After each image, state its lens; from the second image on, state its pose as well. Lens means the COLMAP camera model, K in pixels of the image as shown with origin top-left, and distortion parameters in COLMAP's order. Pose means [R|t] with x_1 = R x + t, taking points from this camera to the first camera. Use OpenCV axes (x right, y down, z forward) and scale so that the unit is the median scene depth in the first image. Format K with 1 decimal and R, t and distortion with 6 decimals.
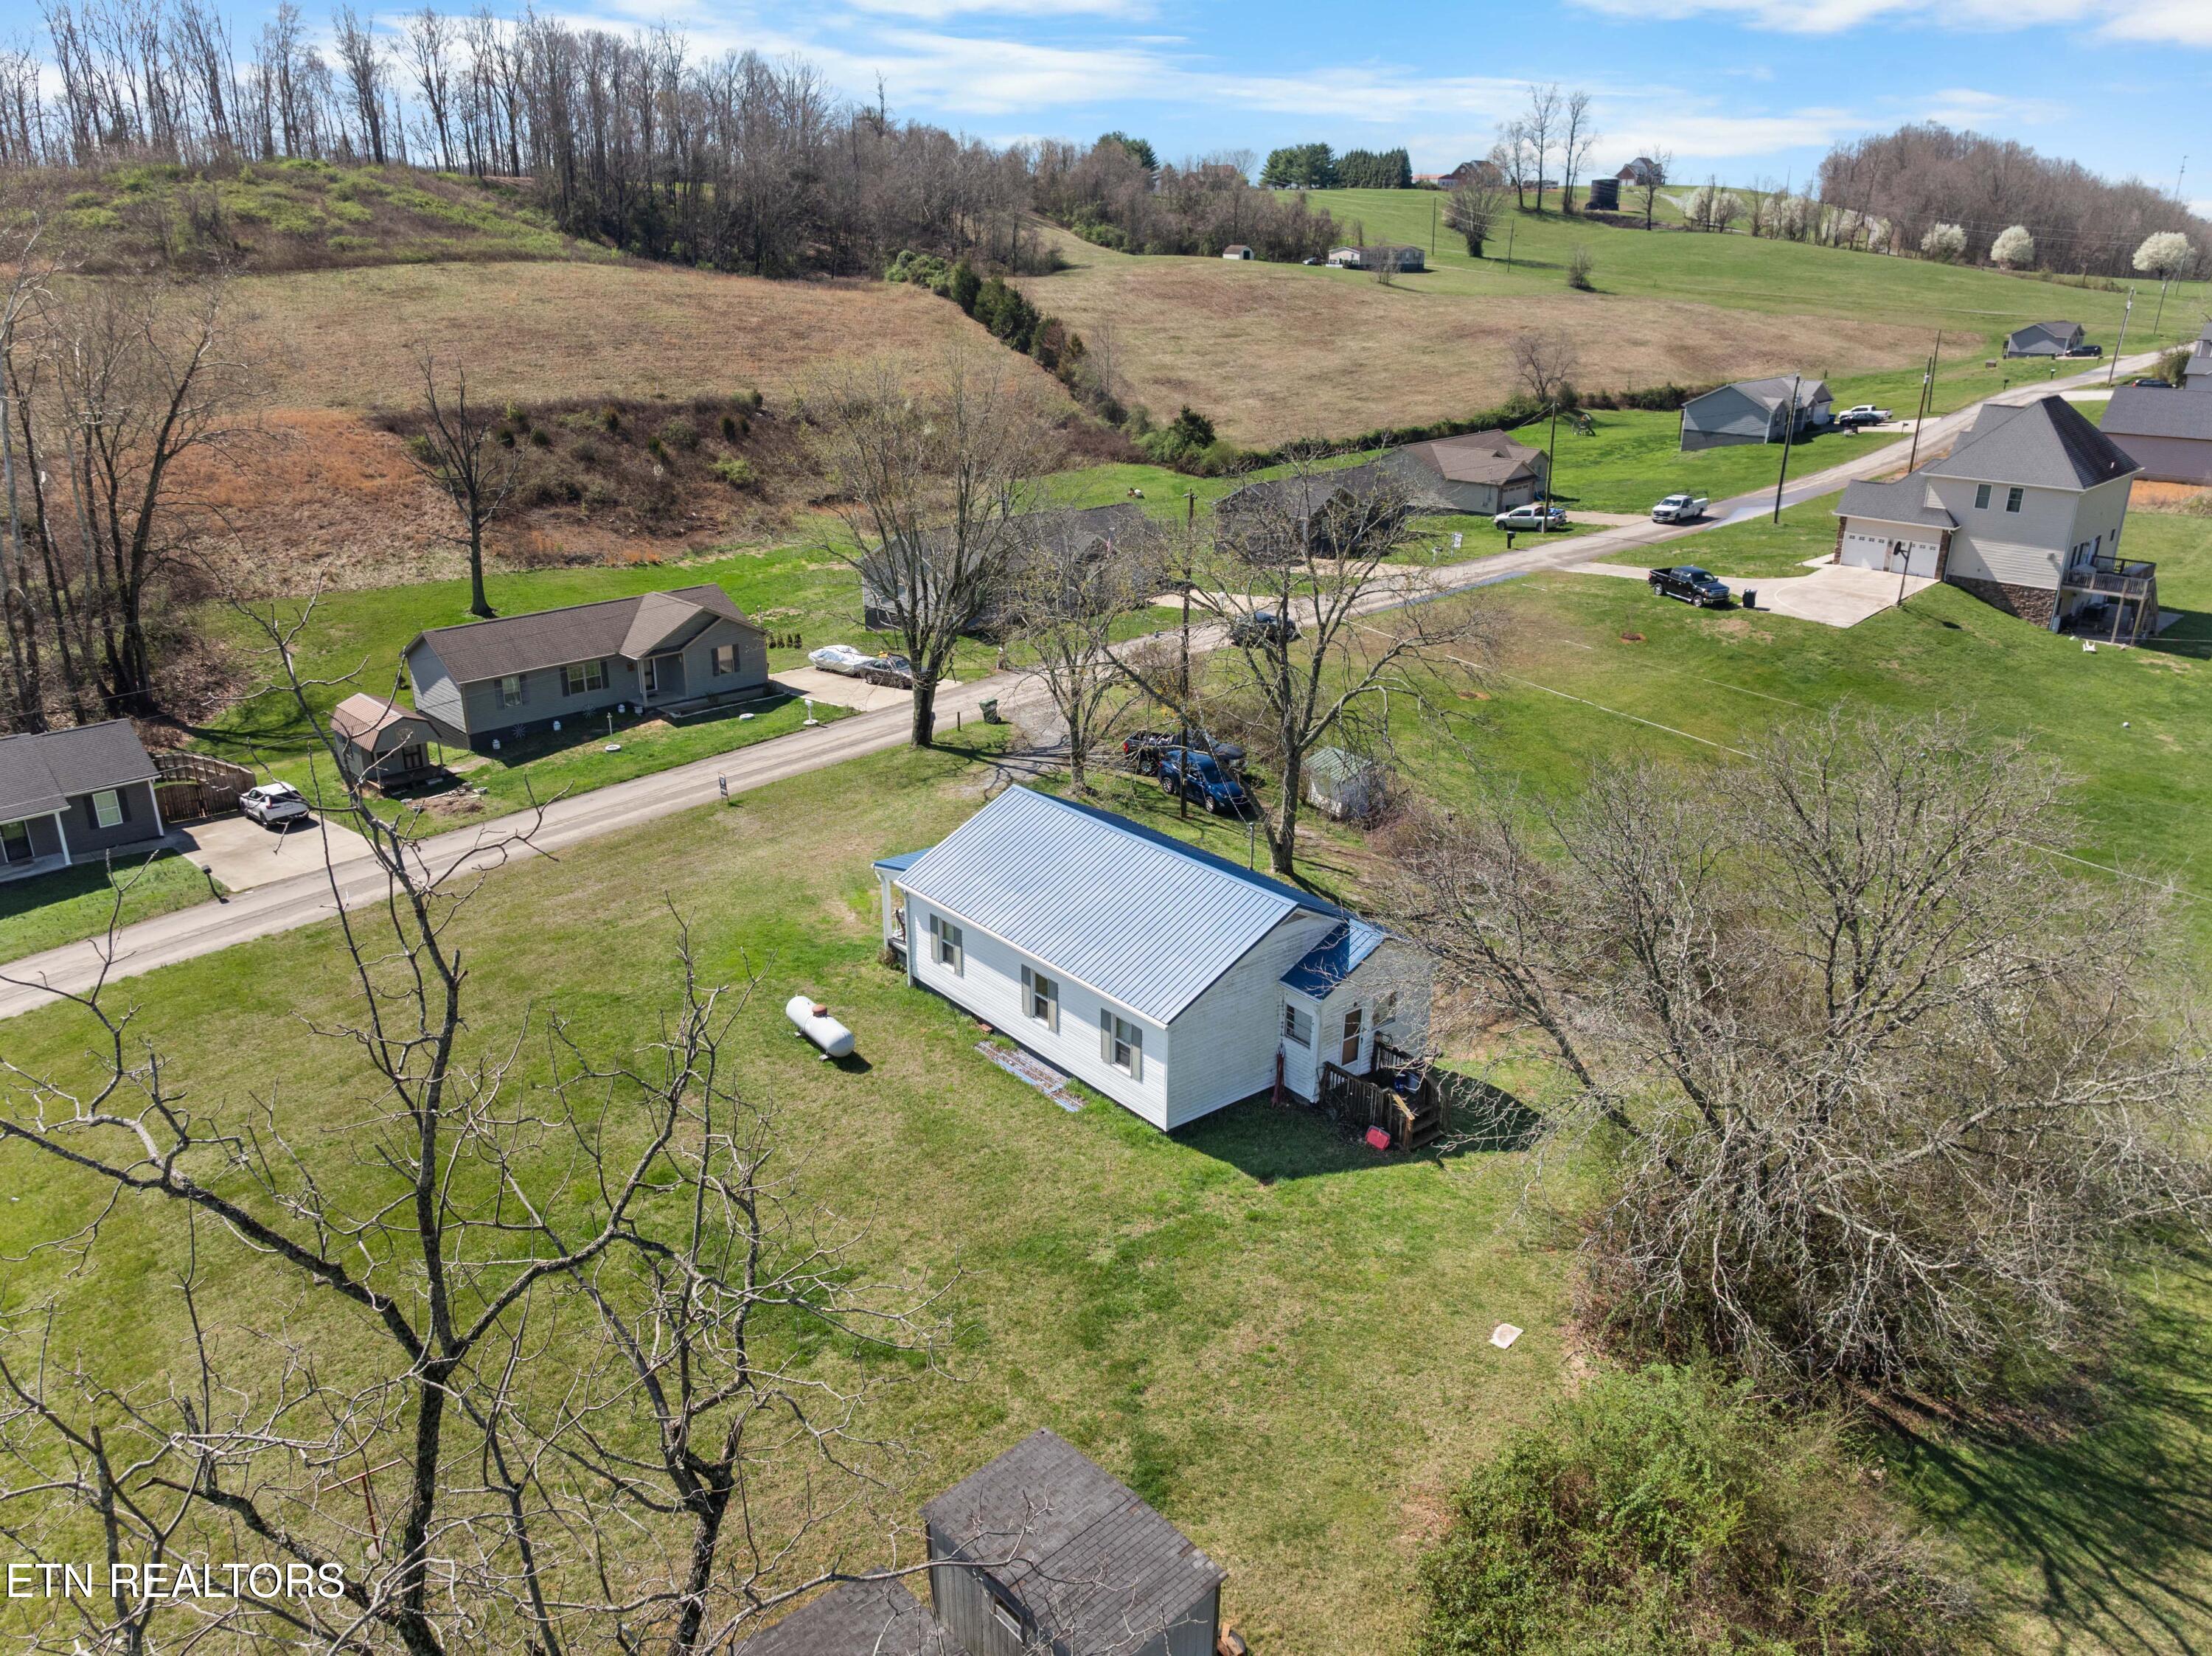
lens RADIAL K [[1608.8, 0, 1076.1], [0, 1608.8, 840.3], [0, 0, 1]] dist [-0.035793, 0.000742]
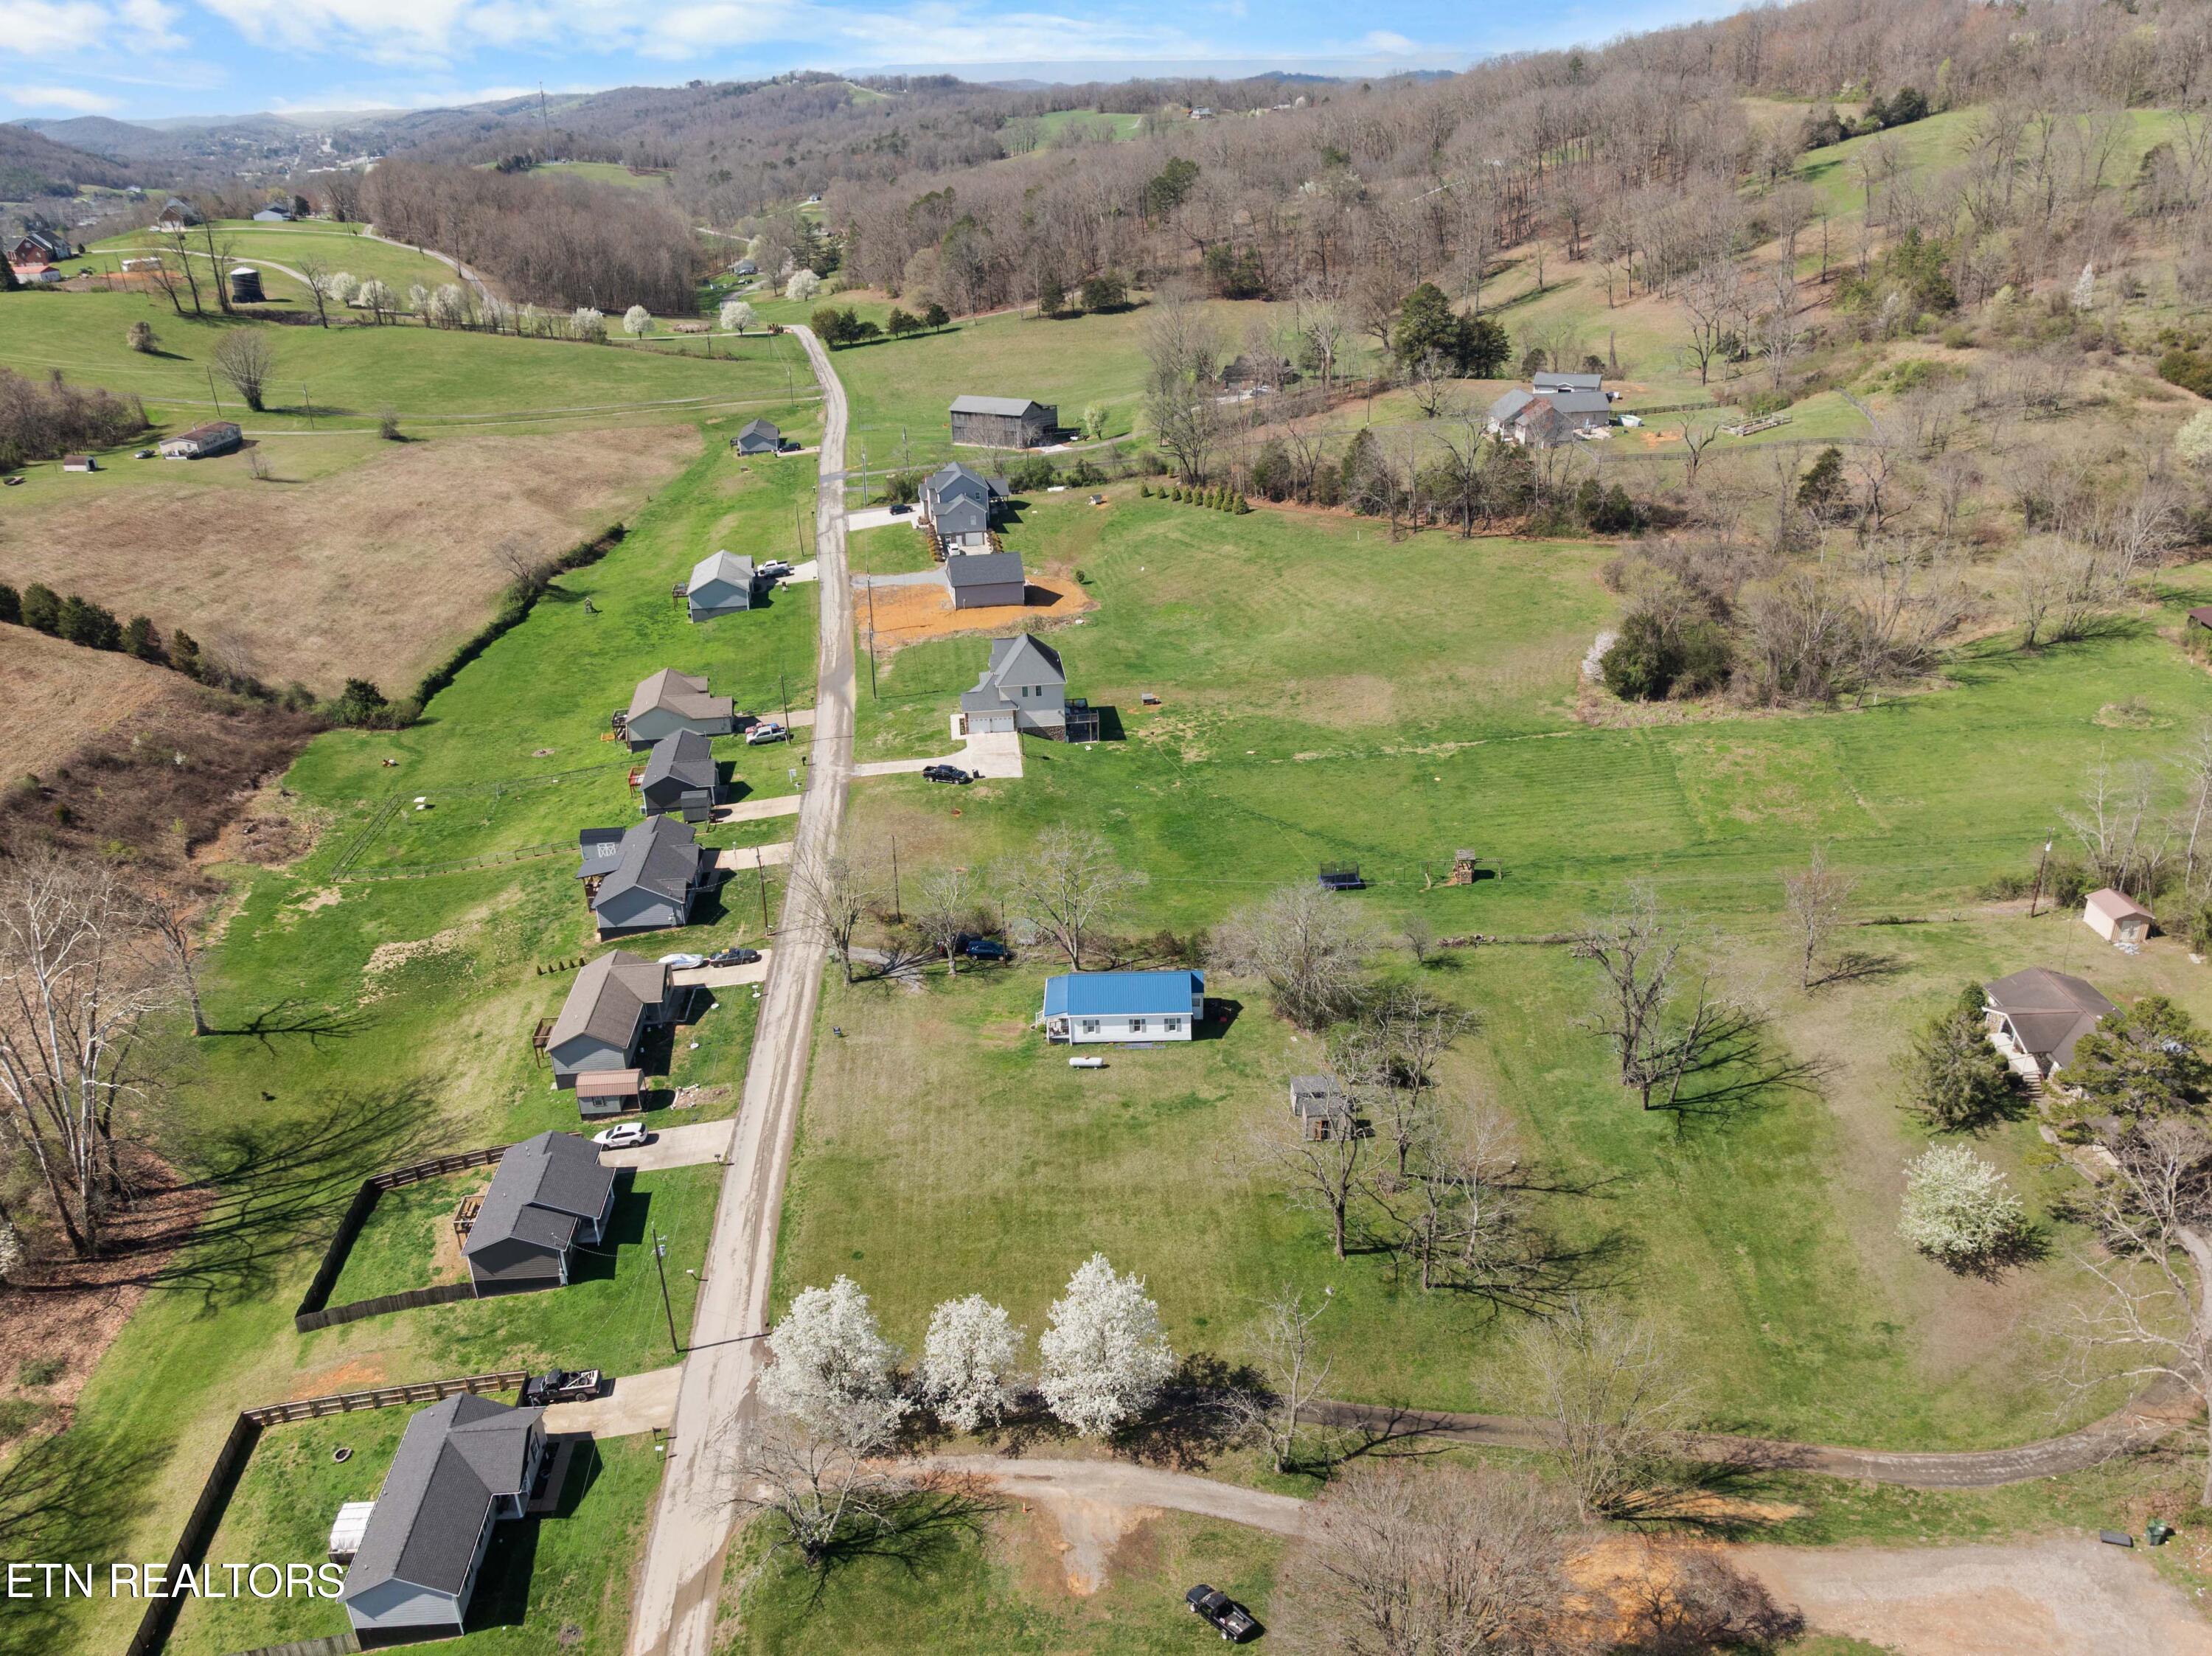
lens RADIAL K [[1761.4, 0, 1058.5], [0, 1761.4, 823.4], [0, 0, 1]] dist [-0.036292, 0.003811]
pose [[0.640994, -0.324228, 0.695703, -0.734094], [0.304322, 0.939468, 0.157443, -0.268940], [-0.704638, 0.110797, 0.700863, -0.451403]]
